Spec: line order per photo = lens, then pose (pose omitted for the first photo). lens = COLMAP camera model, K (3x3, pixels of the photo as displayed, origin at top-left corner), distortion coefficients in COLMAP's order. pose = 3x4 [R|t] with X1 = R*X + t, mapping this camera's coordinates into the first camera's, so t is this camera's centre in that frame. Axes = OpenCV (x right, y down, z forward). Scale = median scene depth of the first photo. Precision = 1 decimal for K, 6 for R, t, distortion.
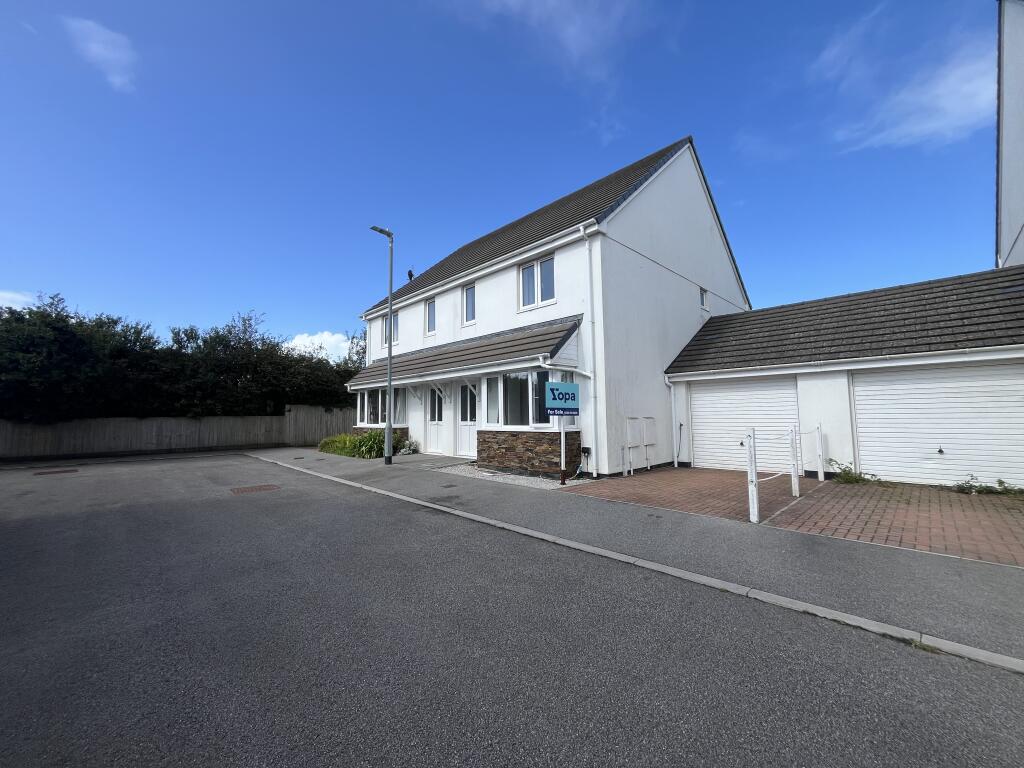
lens RADIAL K [[414.8, 0, 510.1], [0, 414.8, 377.8], [0, 0, 1]] dist [-0.002197, -0.000454]
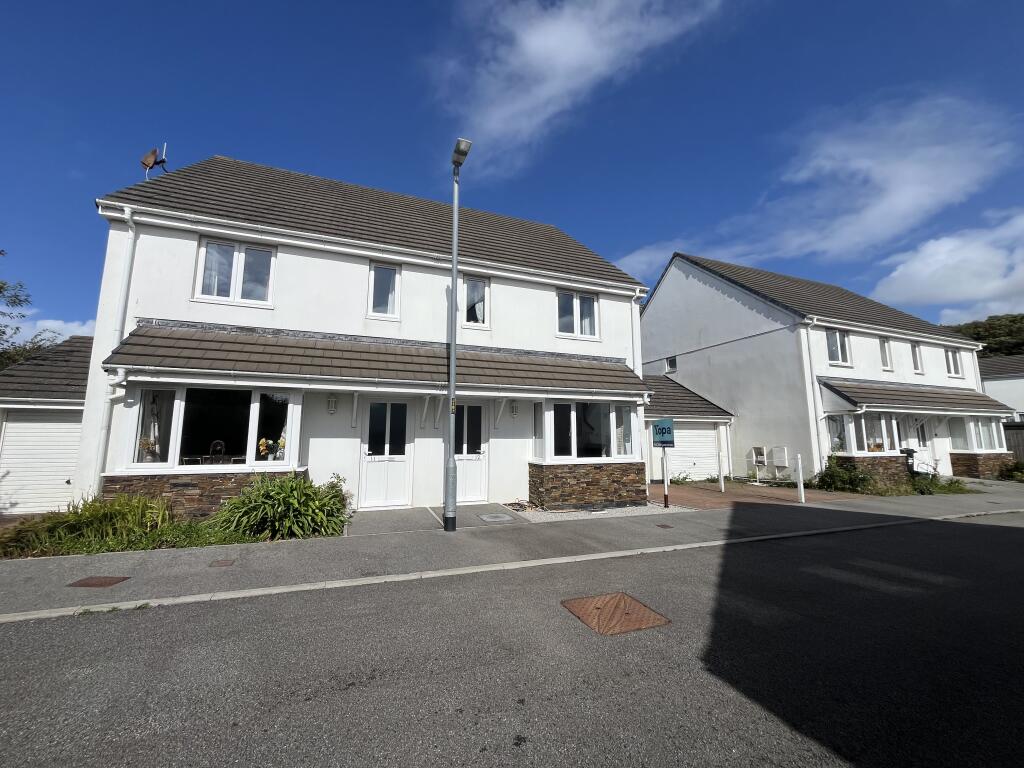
lens RADIAL K [[384.8, 0, 513.4], [0, 384.8, 403.2], [0, 0, 1]] dist [-0.000489, 0.000070]
pose [[0.416089, 0.122363, 0.901053, -0.817366], [-0.078757, 0.992031, -0.098349, 0.086983], [-0.905907, -0.030042, 0.422410, 0.745514]]
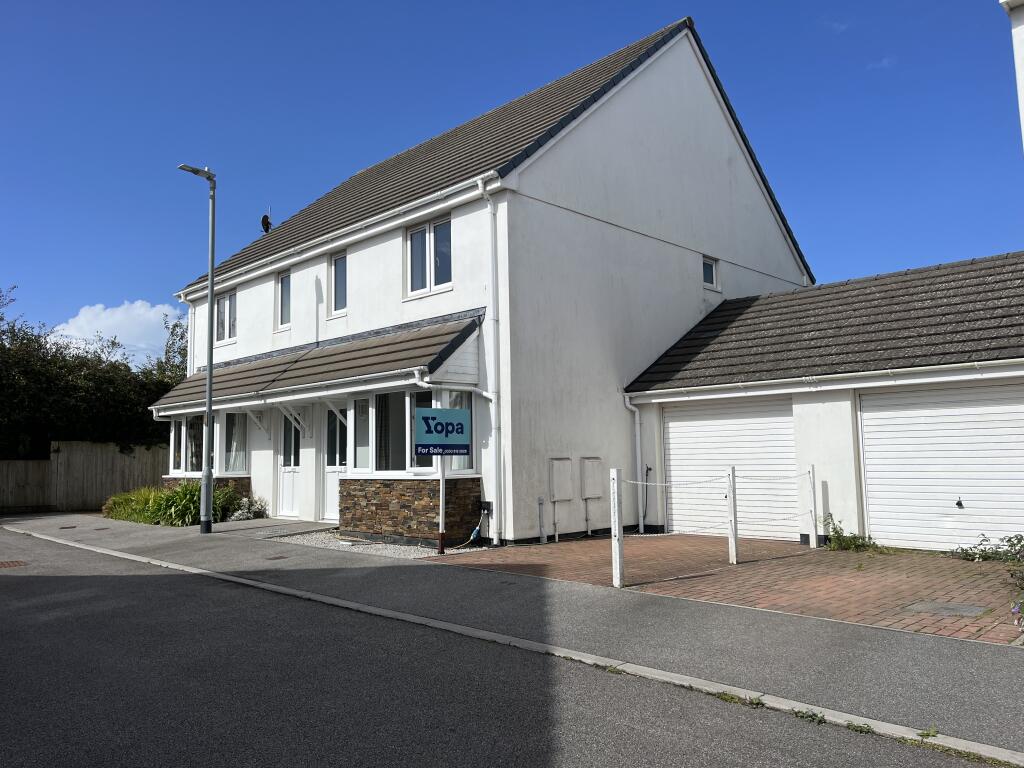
lens RADIAL K [[779.3, 0, 515.8], [0, 779.3, 382.1], [0, 0, 1]] dist [0.052260, -0.038936]
pose [[0.999794, -0.002767, 0.020116, 0.179945], [0.002873, 0.999982, -0.005227, -0.021059], [-0.020102, 0.005284, 0.999784, -0.259436]]
